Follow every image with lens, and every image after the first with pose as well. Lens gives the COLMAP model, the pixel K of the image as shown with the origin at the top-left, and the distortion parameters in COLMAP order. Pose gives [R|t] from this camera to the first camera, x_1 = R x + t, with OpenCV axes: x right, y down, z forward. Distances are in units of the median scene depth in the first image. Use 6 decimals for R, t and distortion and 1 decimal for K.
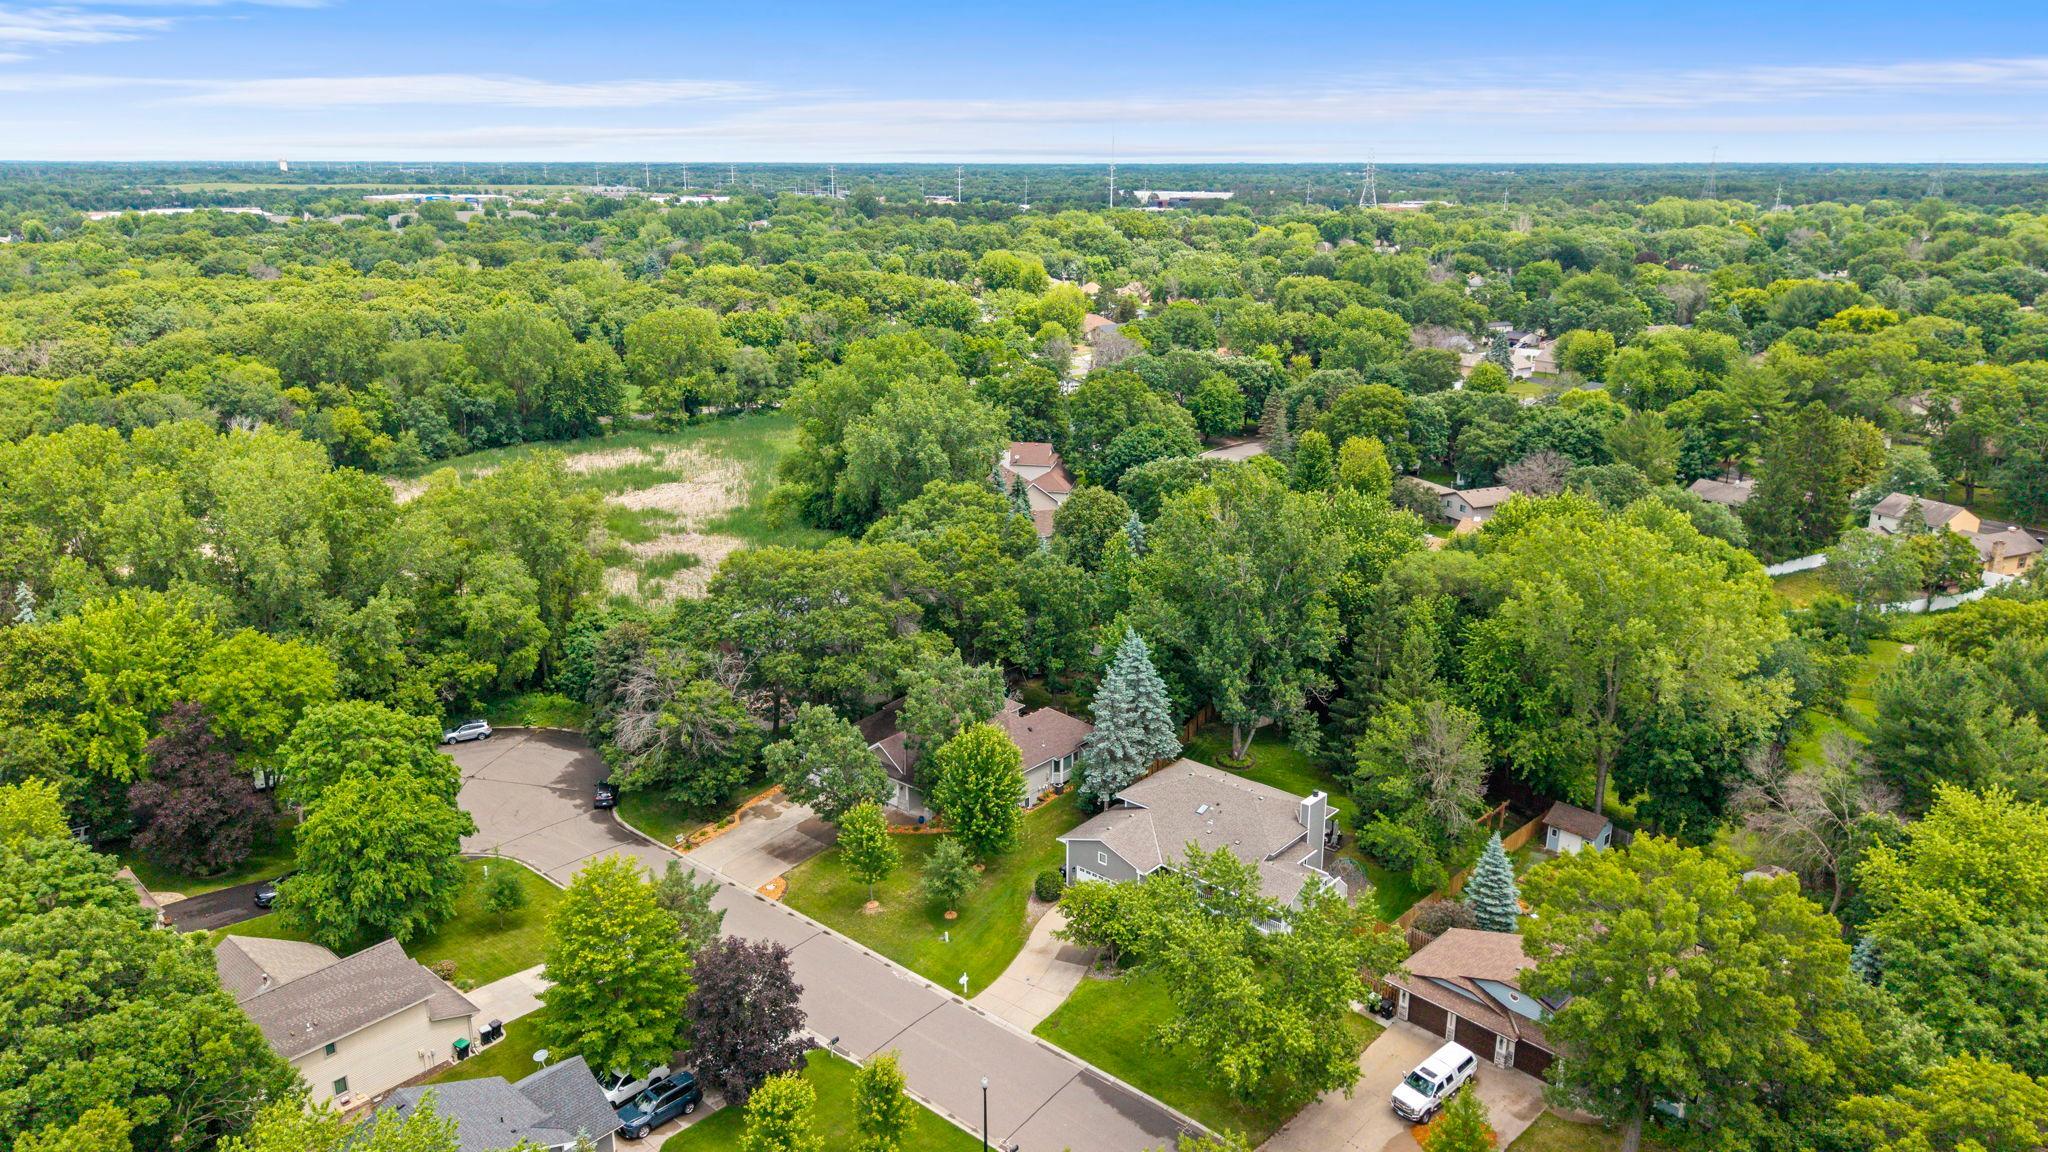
lens RADIAL K [[1396.8, 0, 1024.6], [0, 1396.8, 563.7], [0, 0, 1]] dist [0.006747, 0.002463]
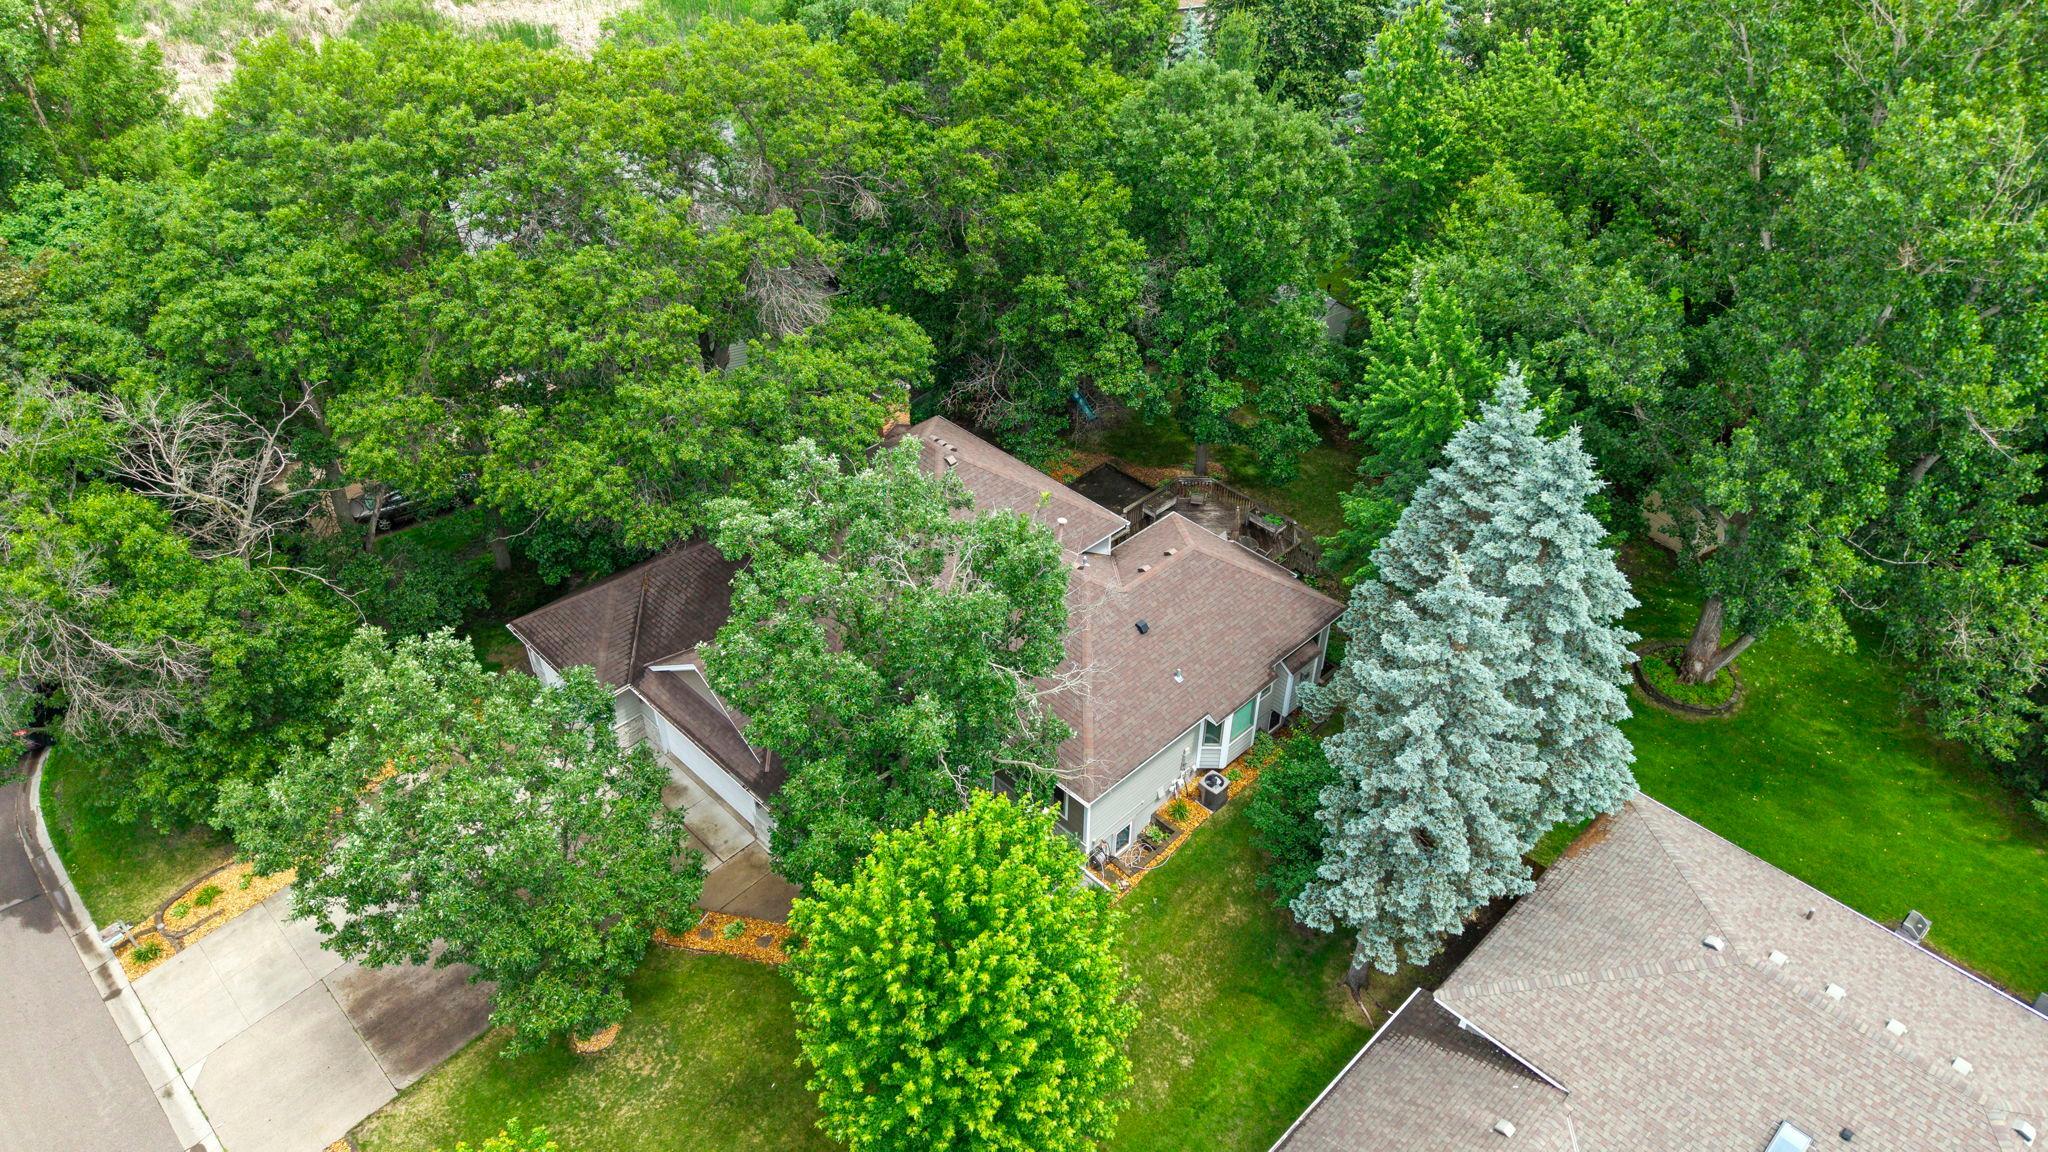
lens RADIAL K [[1396.8, 0, 1028.8], [0, 1396.8, 580.1], [0, 0, 1]] dist [0.006747, 0.002463]
pose [[0.997369, 0.047265, -0.054961, -0.005553], [-0.023789, 0.929621, 0.367747, -0.015888], [0.068474, -0.365472, 0.928300, 0.649251]]
